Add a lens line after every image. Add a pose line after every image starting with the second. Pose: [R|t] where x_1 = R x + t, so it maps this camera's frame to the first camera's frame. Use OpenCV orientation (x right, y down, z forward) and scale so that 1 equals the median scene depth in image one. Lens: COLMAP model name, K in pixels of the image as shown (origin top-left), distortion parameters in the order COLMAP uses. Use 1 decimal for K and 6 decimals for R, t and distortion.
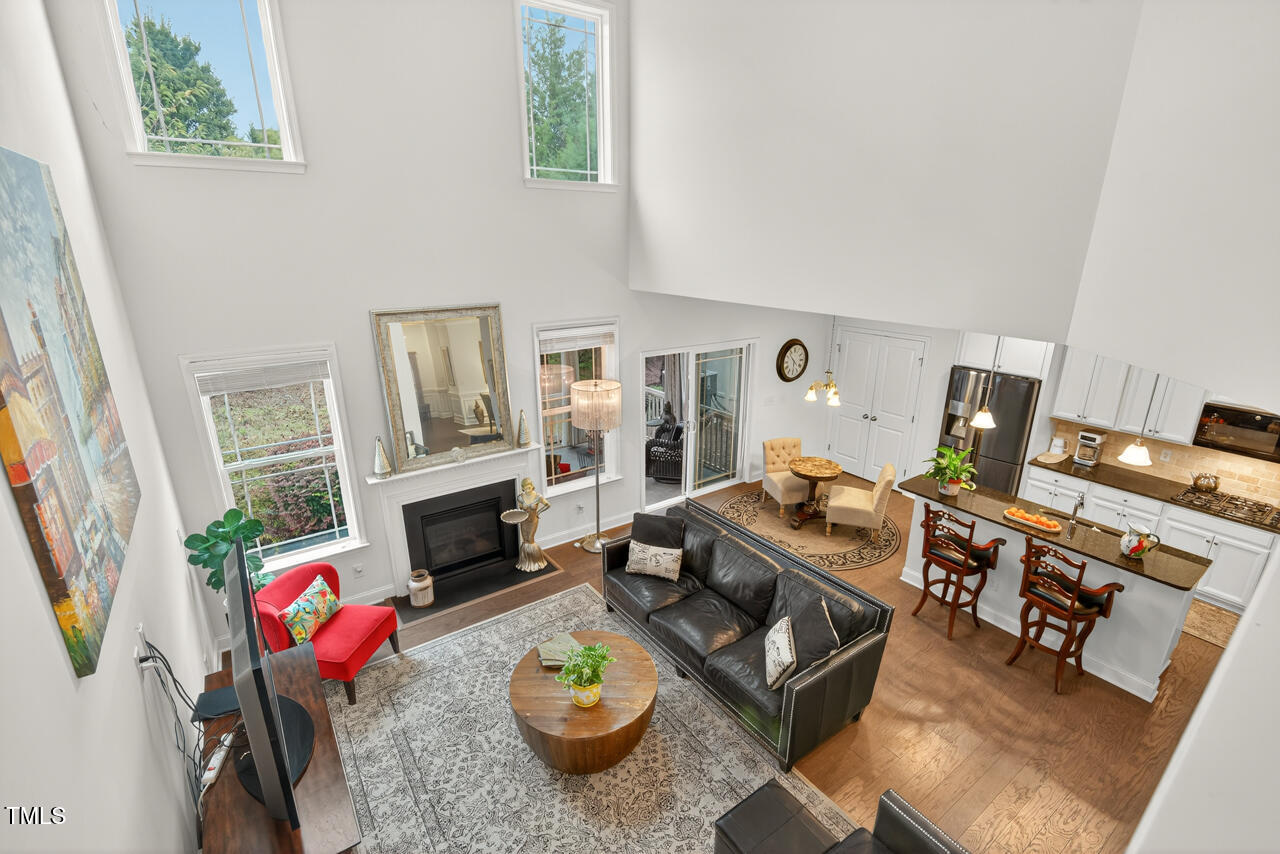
lens RADIAL K [[590.0, 0, 632.3], [0, 590.0, 428.2], [0, 0, 1]] dist [0.002670, -0.003814]
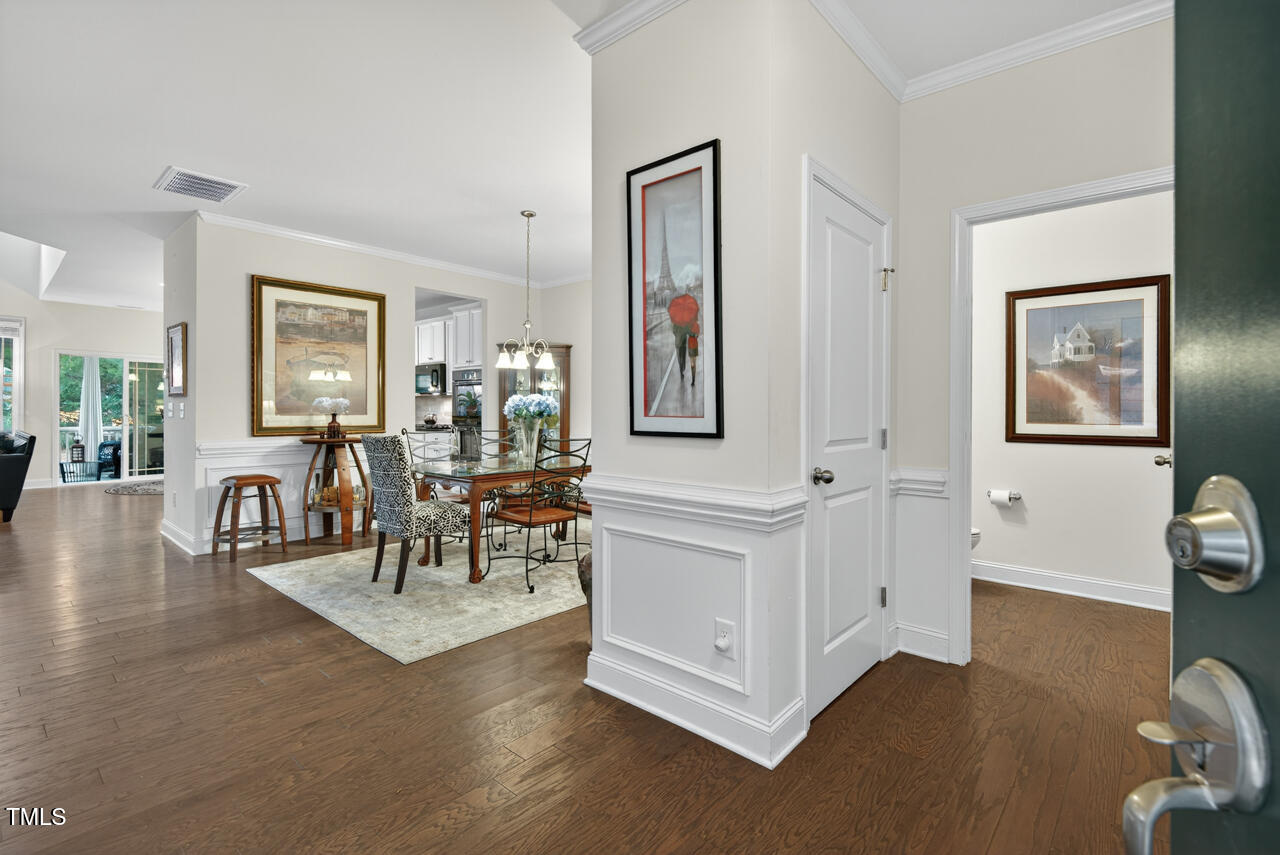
lens RADIAL K [[590.0, 0, 643.4], [0, 590.0, 416.3], [0, 0, 1]] dist [0.002670, -0.003814]
pose [[0.973168, 0.004129, 0.230057, 0.964021], [0.066097, 0.952682, -0.296696, 0.477094], [-0.220396, 0.303942, 0.926847, -0.444793]]
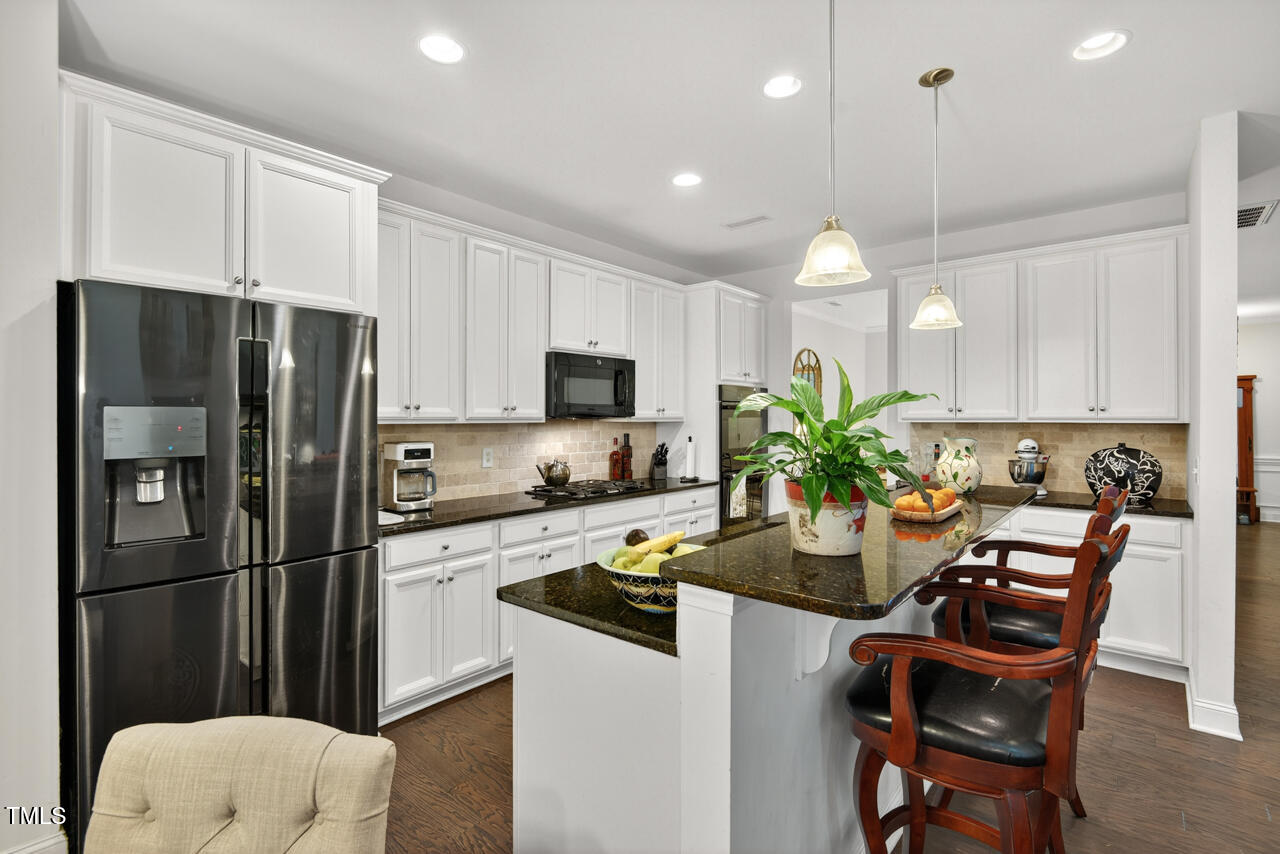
lens RADIAL K [[590.0, 0, 647.5], [0, 590.0, 415.6], [0, 0, 1]] dist [0.002670, -0.003814]
pose [[-0.261757, 0.006095, 0.965115, 0.235946], [0.304844, 0.949310, 0.076685, 0.007644], [-0.915726, 0.314282, -0.250347, 0.875734]]
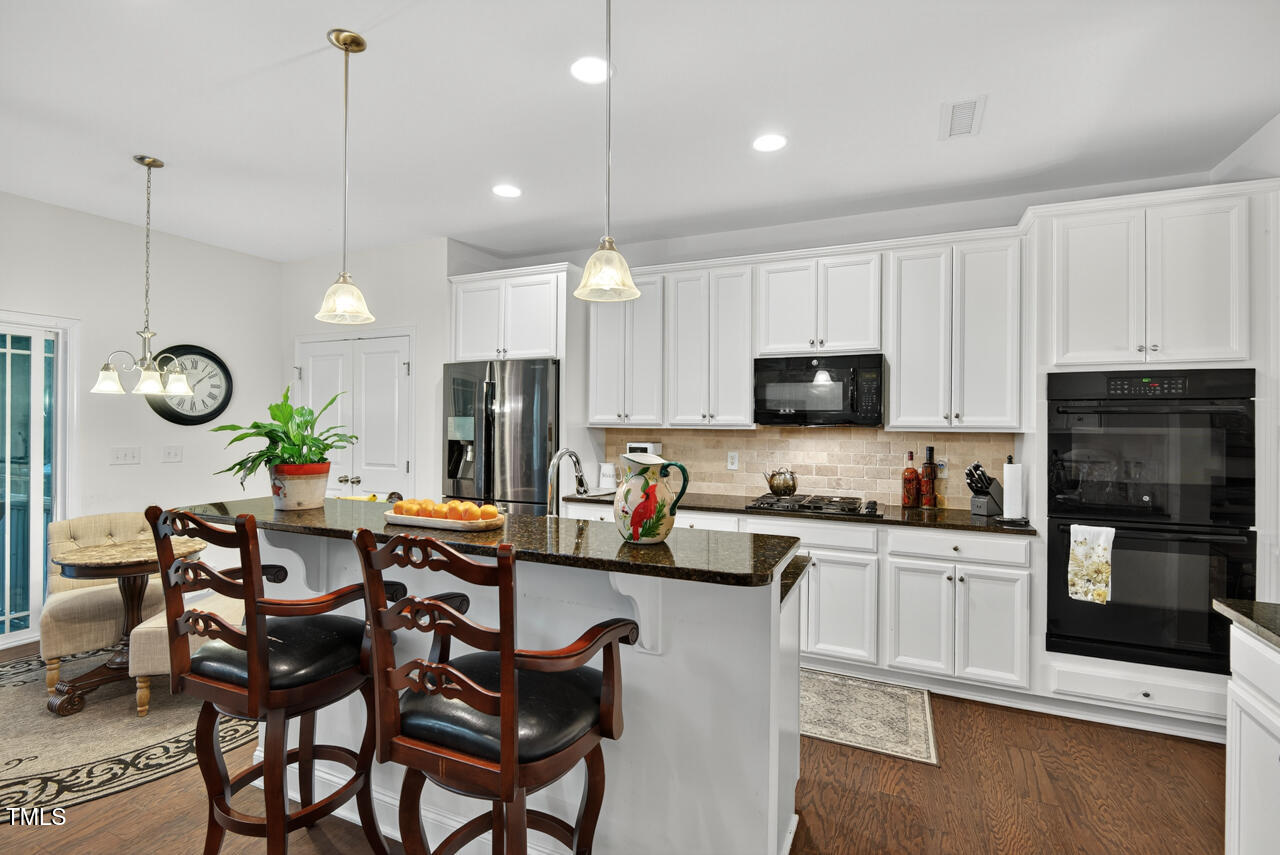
lens RADIAL K [[590.0, 0, 645.1], [0, 590.0, 421.7], [0, 0, 1]] dist [0.002670, -0.003814]
pose [[0.857225, 0.009681, 0.514850, 0.414804], [0.152533, 0.950179, -0.271835, 0.153814], [-0.491832, 0.311556, 0.813040, 0.428815]]
